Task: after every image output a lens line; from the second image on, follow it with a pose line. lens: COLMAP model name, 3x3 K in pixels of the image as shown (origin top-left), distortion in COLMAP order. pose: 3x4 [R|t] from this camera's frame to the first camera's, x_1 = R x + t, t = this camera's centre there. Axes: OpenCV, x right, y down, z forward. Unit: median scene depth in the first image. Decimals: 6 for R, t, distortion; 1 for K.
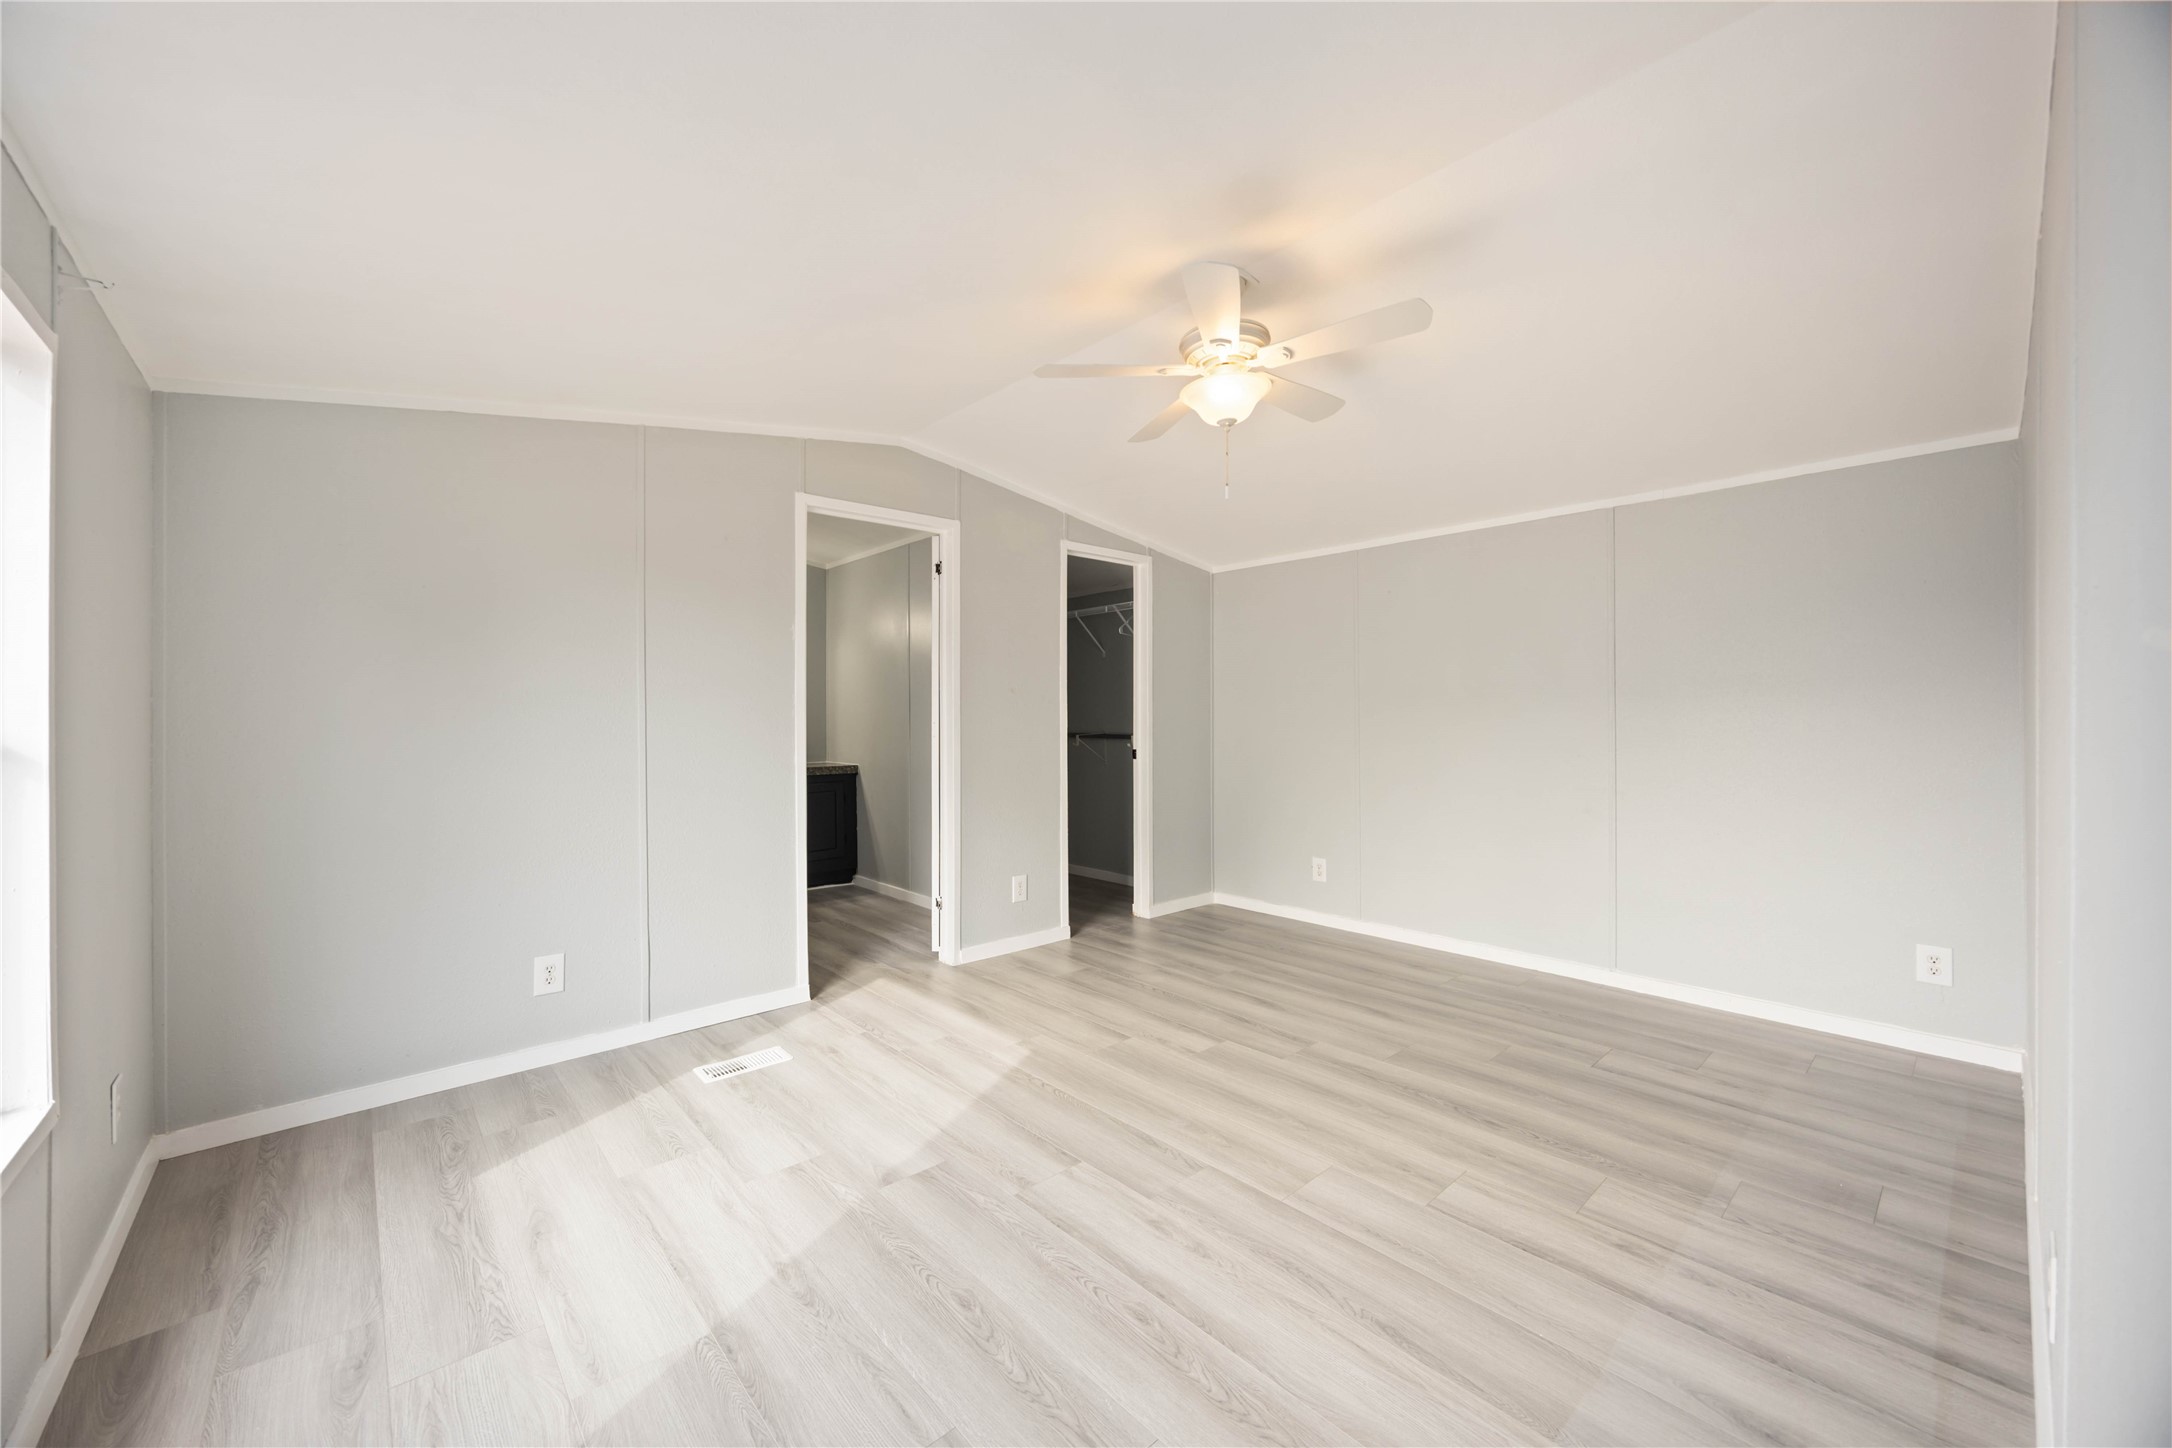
lens RADIAL K [[834.0, 0, 1087.3], [0, 834.0, 720.8], [0, 0, 1]] dist [0.000365, -0.000149]
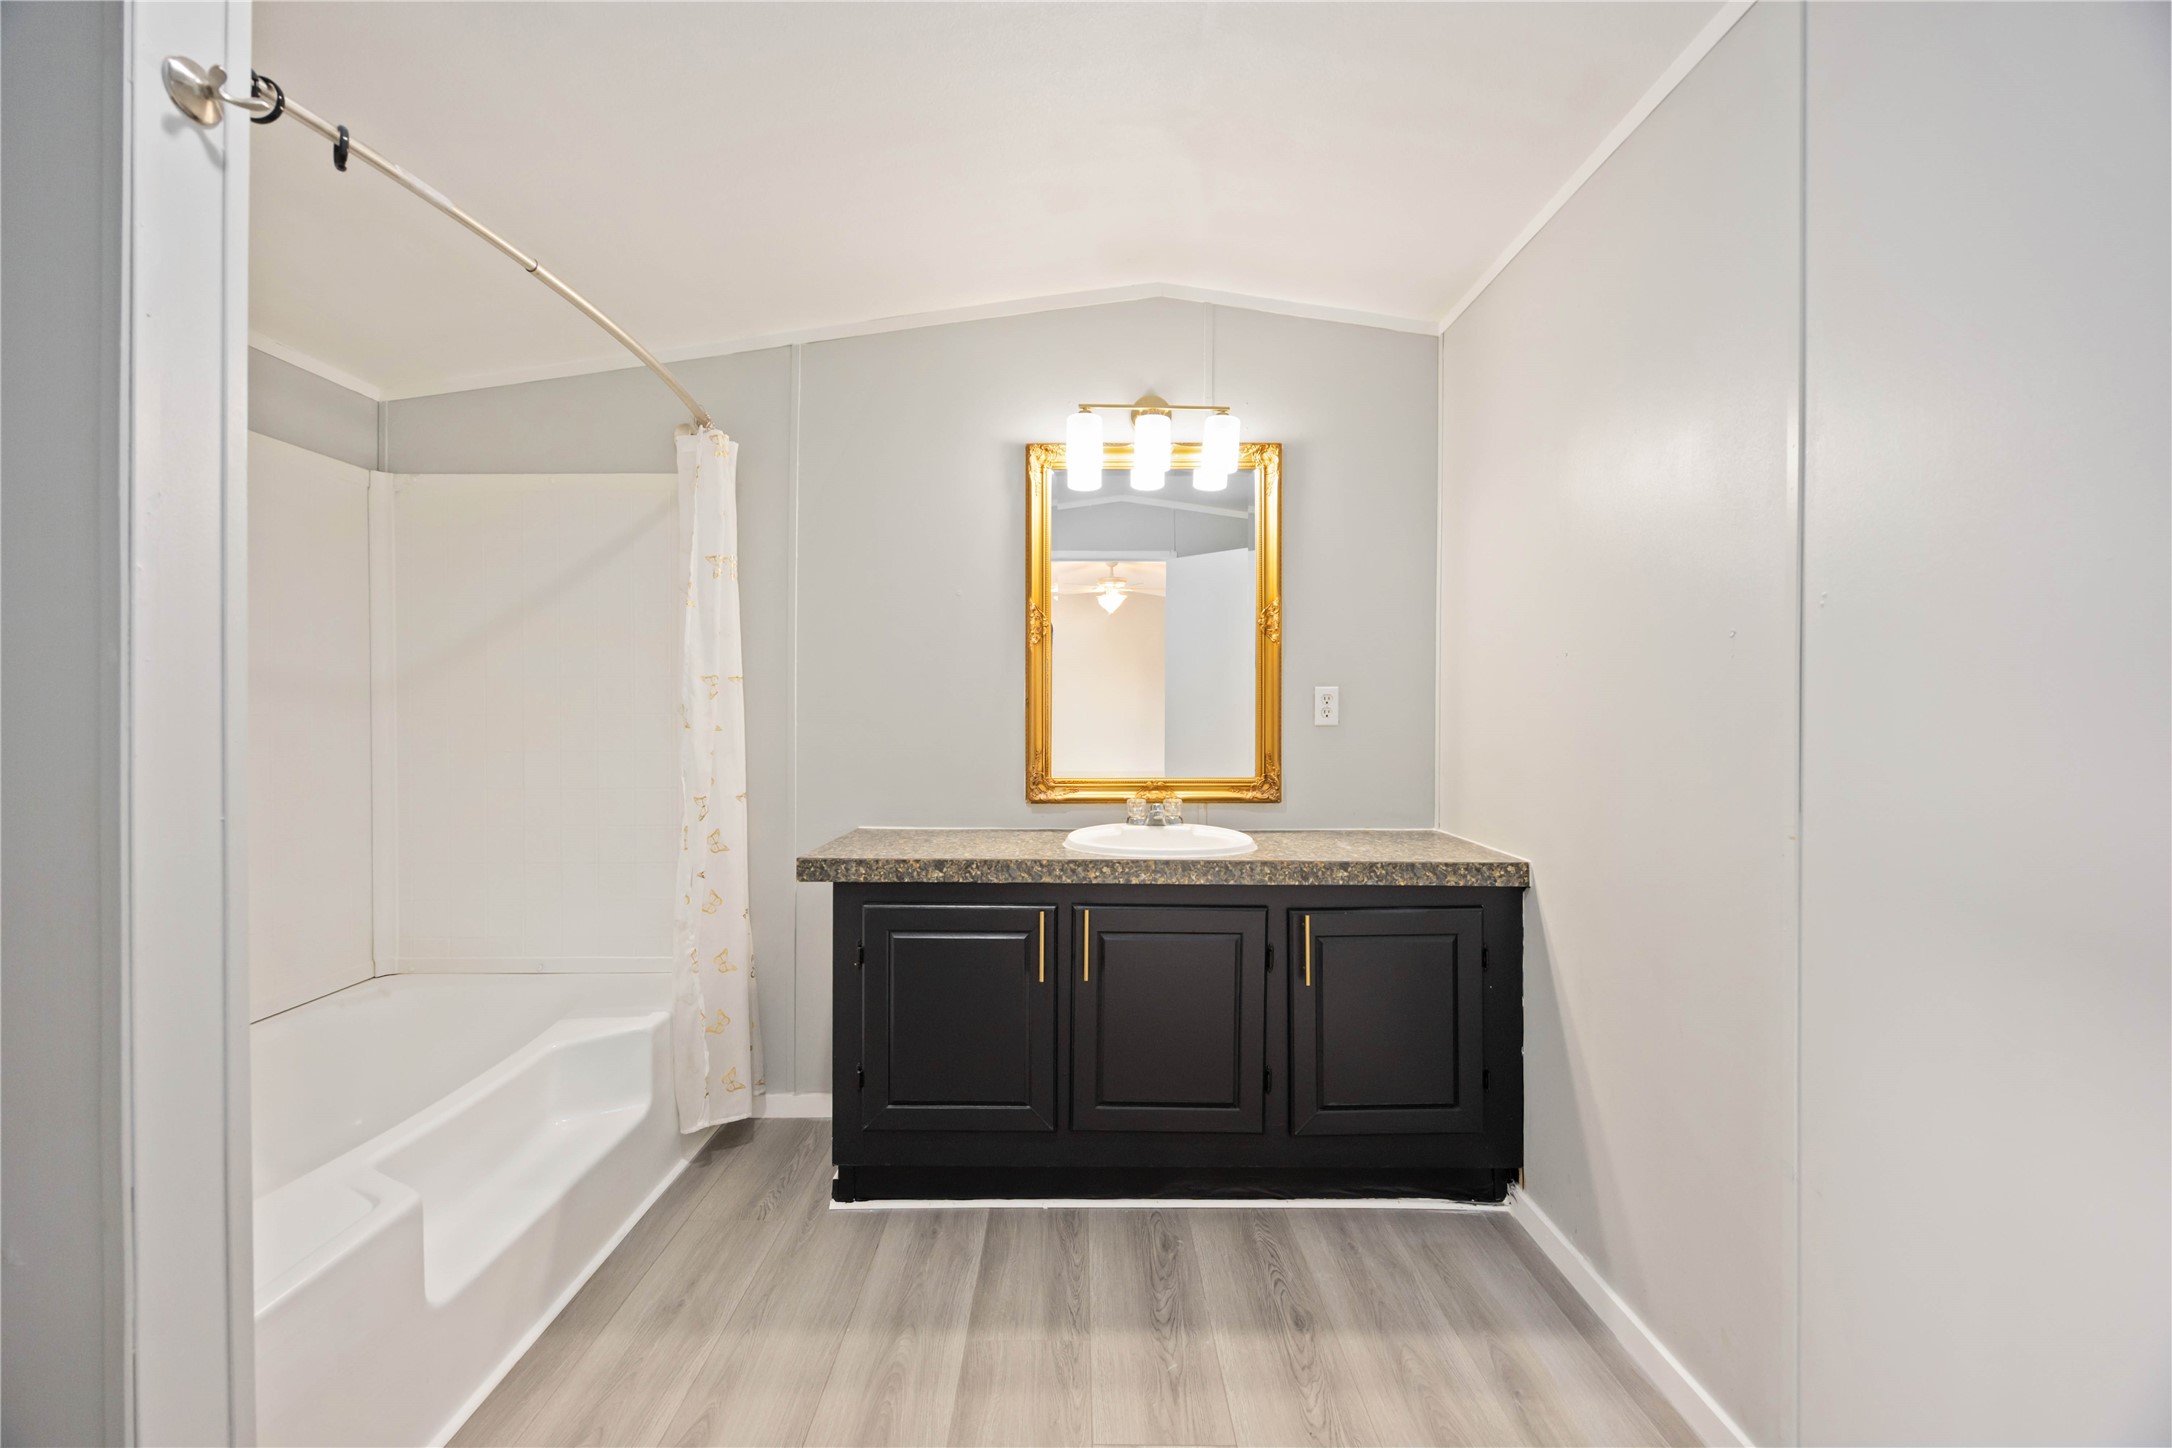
lens RADIAL K [[834.0, 0, 1084.7], [0, 834.0, 720.6], [0, 0, 1]] dist [0.000365, -0.000149]
pose [[0.745726, 0.006730, -0.666219, -0.185206], [-0.005552, 0.999977, 0.003886, -0.001866], [0.666230, 0.000801, 0.745746, 0.636732]]
